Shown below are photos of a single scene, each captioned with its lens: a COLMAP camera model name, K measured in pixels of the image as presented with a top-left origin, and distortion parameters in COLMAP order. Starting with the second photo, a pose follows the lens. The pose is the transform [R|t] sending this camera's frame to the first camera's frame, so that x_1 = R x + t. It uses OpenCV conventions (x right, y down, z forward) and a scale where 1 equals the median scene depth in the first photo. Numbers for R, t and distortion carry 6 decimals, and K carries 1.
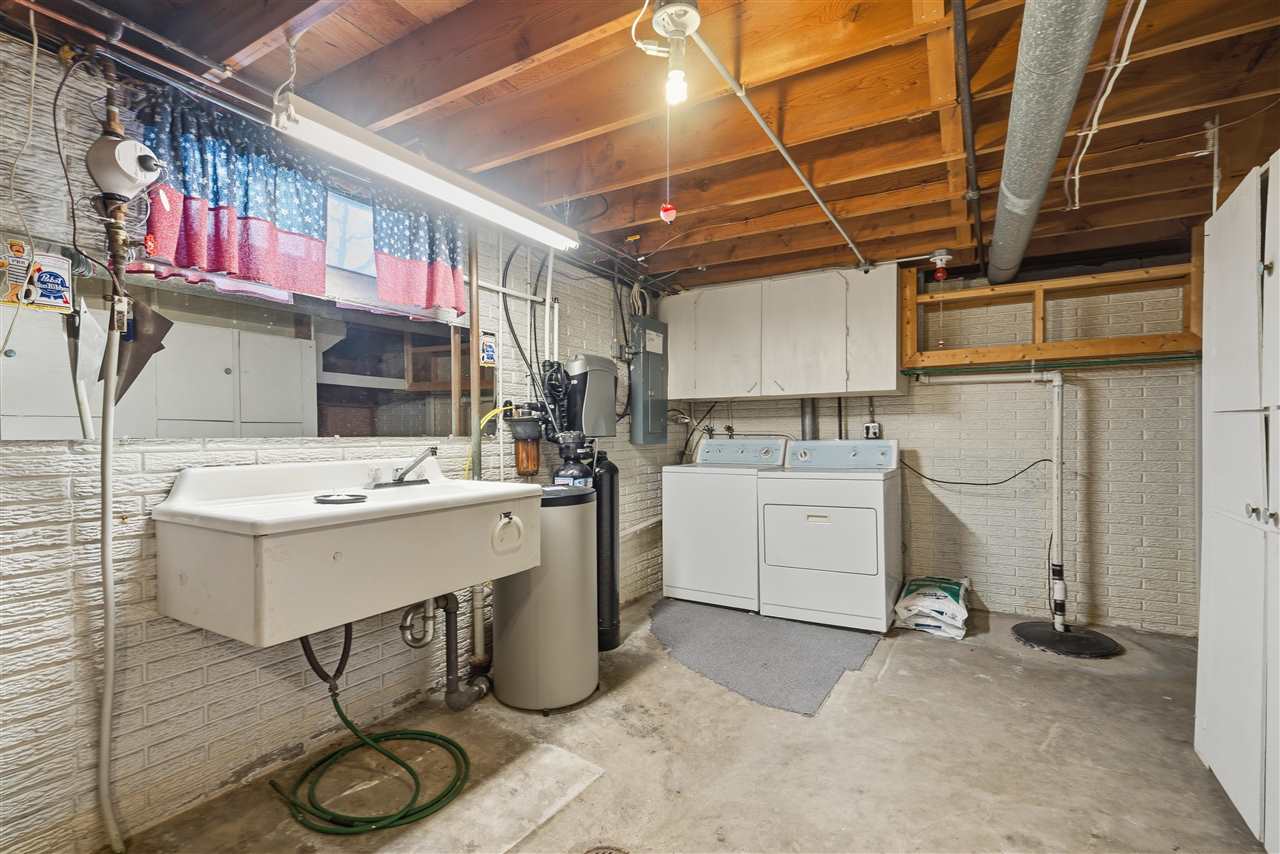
lens RADIAL K [[582.5, 0, 648.1], [0, 582.5, 434.8], [0, 0, 1]] dist [0.002849, -0.002201]
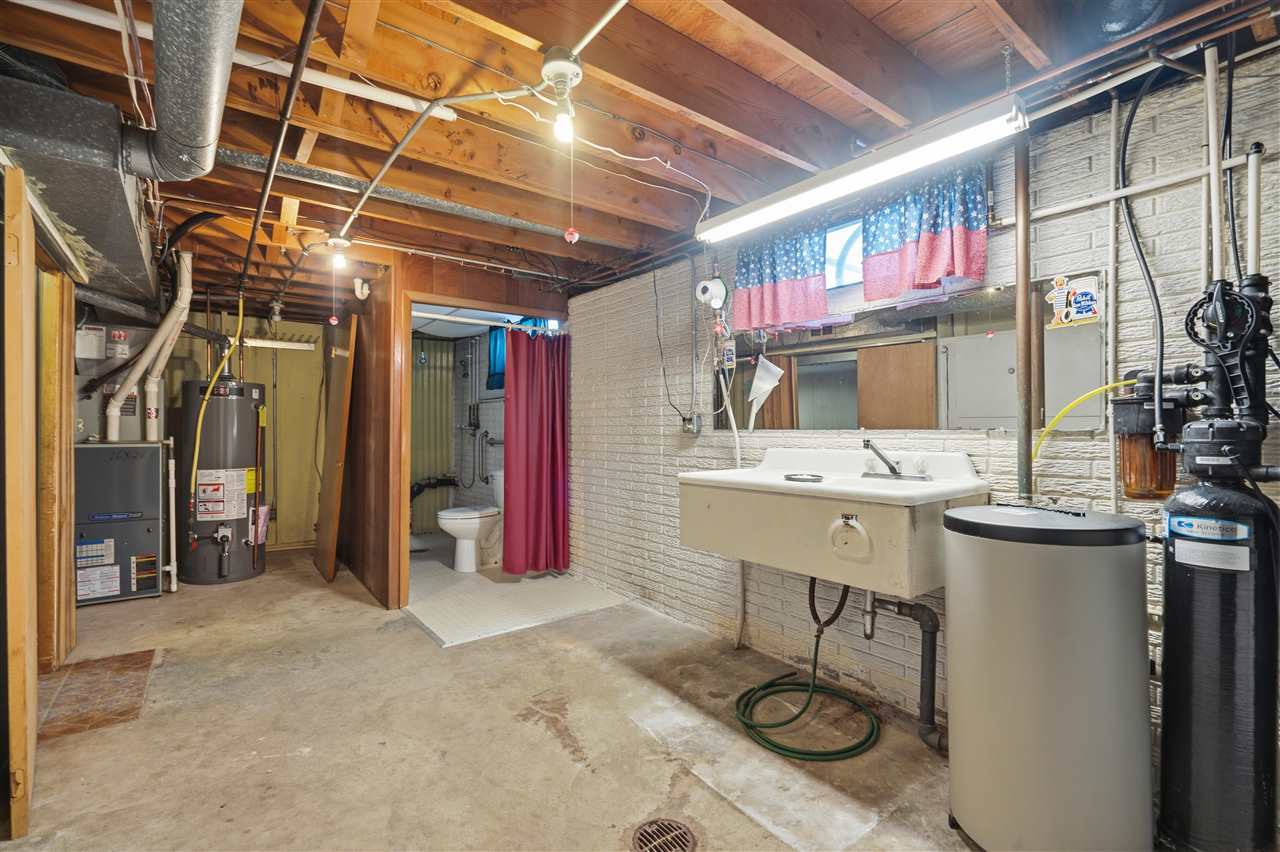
lens RADIAL K [[582.5, 0, 647.2], [0, 582.5, 429.9], [0, 0, 1]] dist [0.002849, -0.002201]
pose [[-0.365422, 0.001326, -0.930841, 0.736087], [-0.001246, 0.999997, 0.001914, 0.003323], [0.930841, 0.001859, -0.365419, 1.090732]]
